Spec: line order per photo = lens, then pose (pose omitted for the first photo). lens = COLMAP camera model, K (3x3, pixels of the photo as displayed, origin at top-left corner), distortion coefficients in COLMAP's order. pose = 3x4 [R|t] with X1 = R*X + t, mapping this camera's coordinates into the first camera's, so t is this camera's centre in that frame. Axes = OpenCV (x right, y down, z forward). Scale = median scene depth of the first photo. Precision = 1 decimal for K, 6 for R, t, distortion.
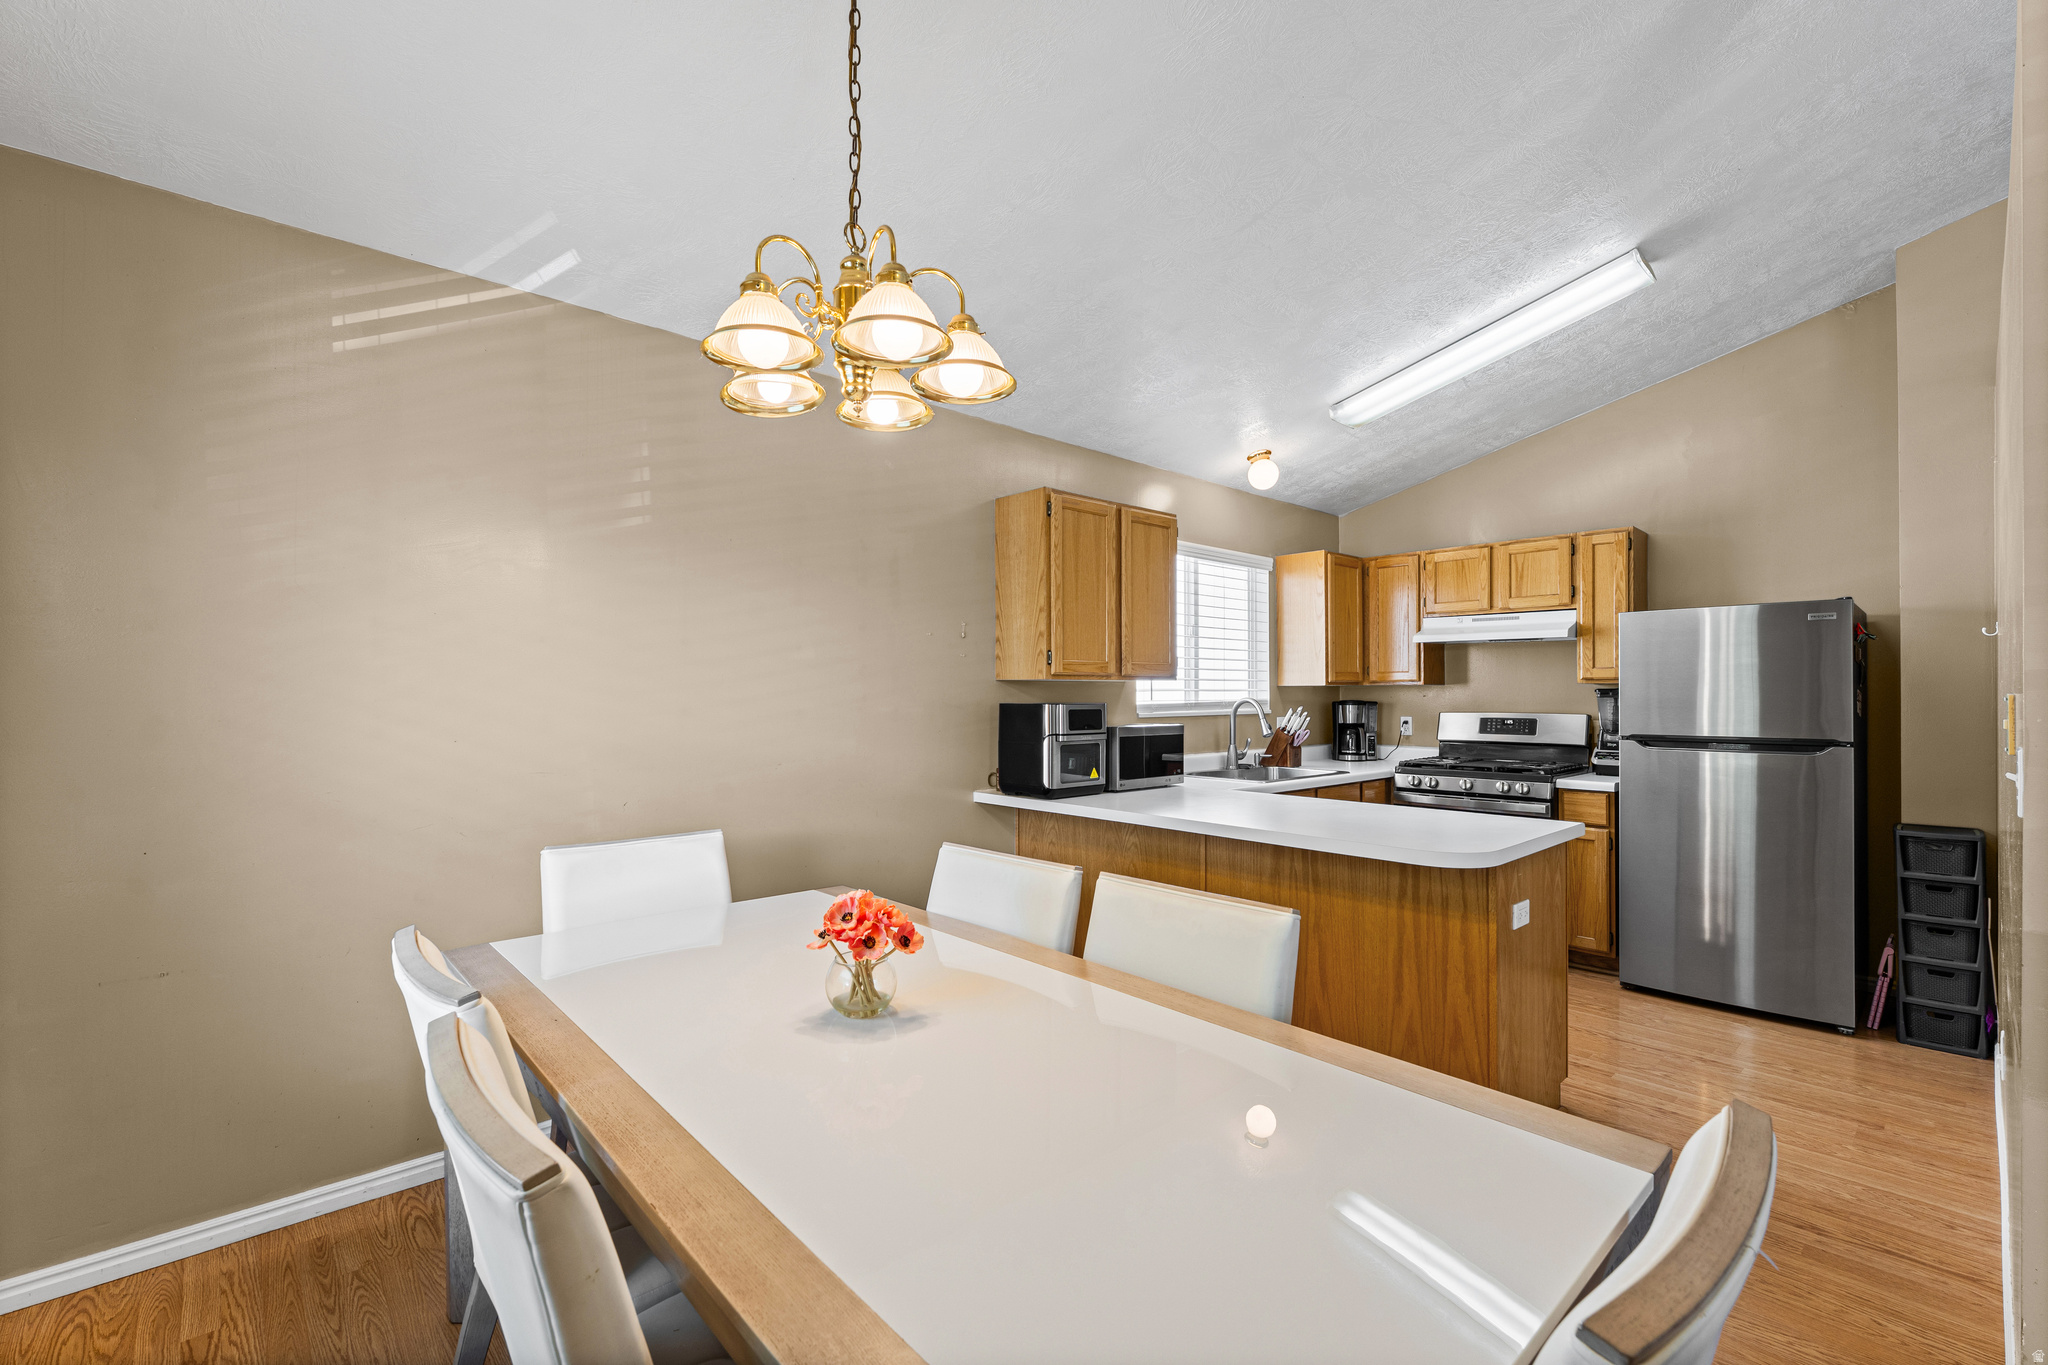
lens RADIAL K [[880.4, 0, 1022.8], [0, 880.4, 690.0], [0, 0, 1]] dist [-0.002861, -0.000056]
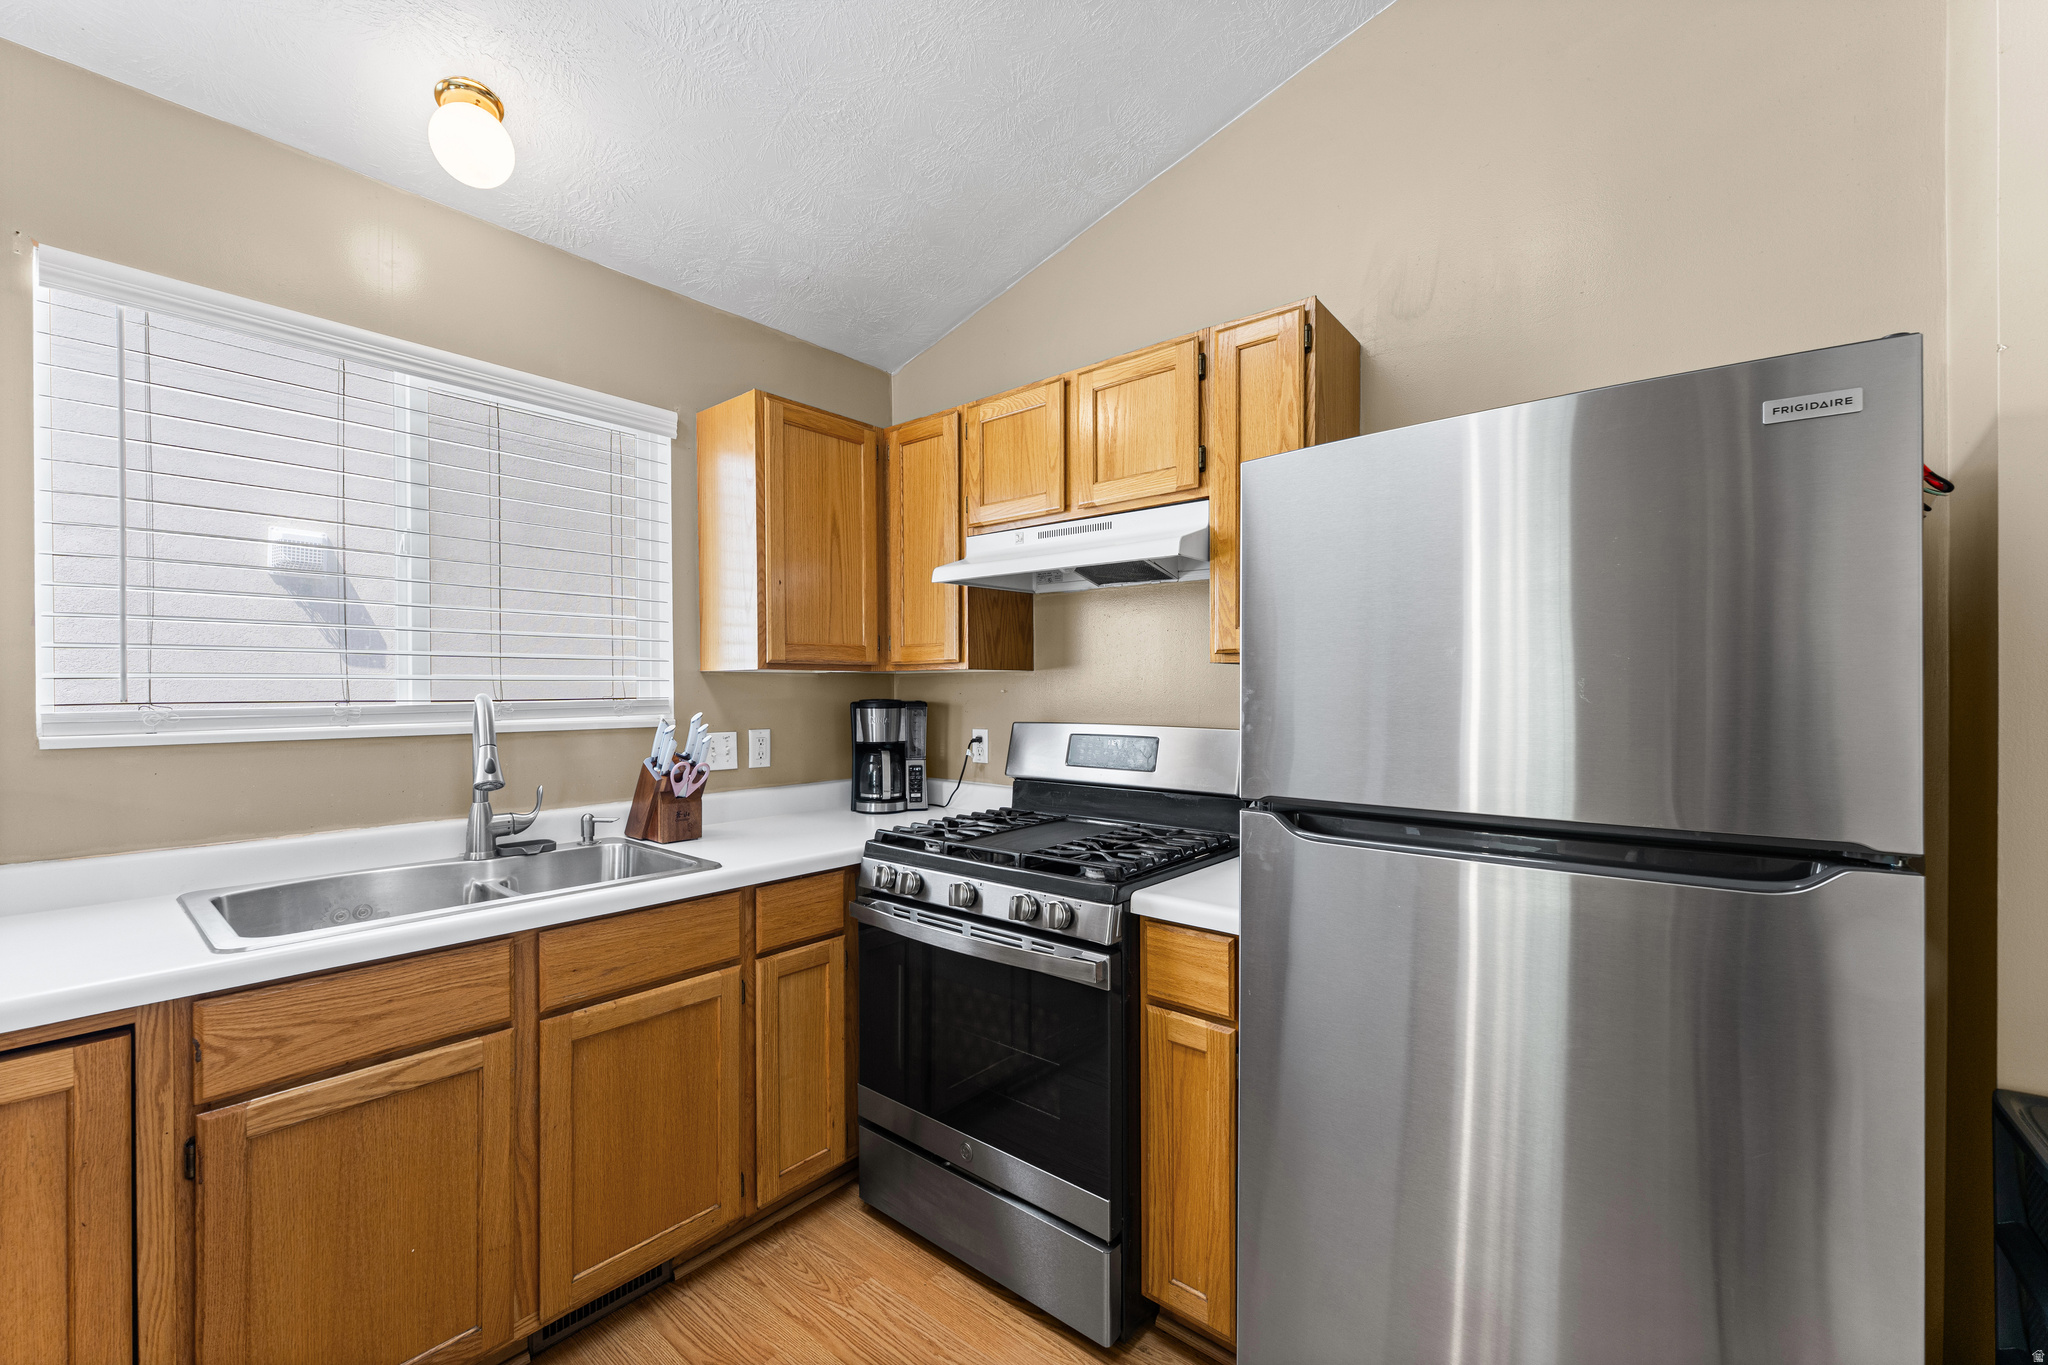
lens RADIAL K [[841.2, 0, 1018.6], [0, 841.2, 691.6], [0, 0, 1]] dist [-0.000758, 0.000008]
pose [[0.991072, -0.000604, 0.133330, 0.519017], [-0.000109, 0.999986, 0.005335, 0.005530], [-0.133331, -0.005302, 0.991057, 0.638359]]
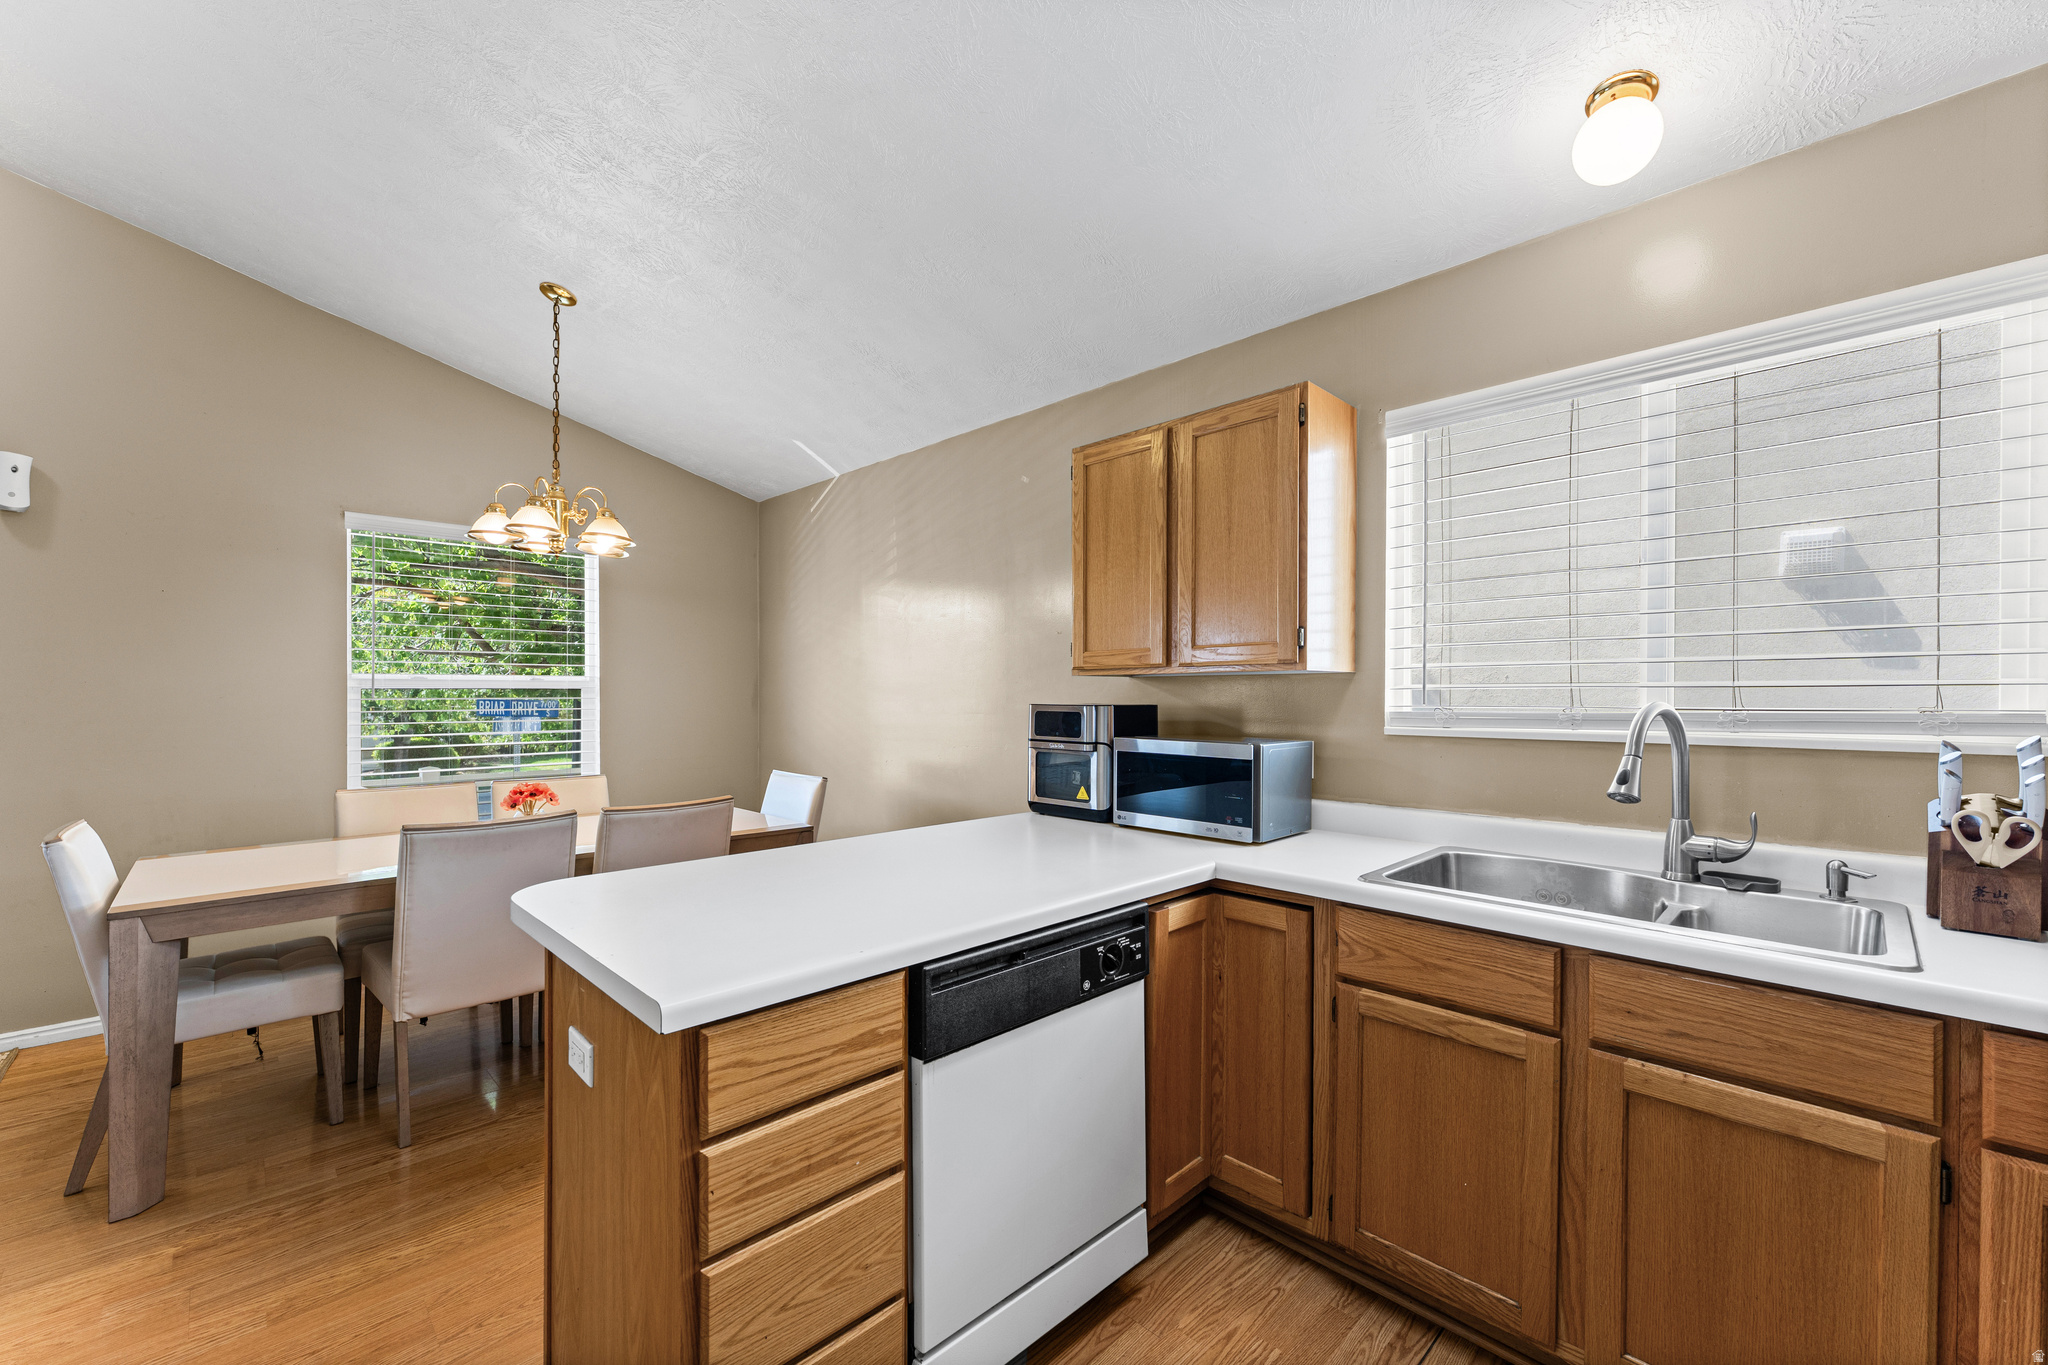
lens RADIAL K [[818.4, 0, 1015.8], [0, 818.4, 696.5], [0, 0, 1]] dist [0.000583, 0.000047]
pose [[0.035122, 0.002742, -0.999379, 0.700791], [0.001674, 0.999995, 0.002802, 0.004690], [0.999382, -0.001771, 0.035117, 0.789501]]
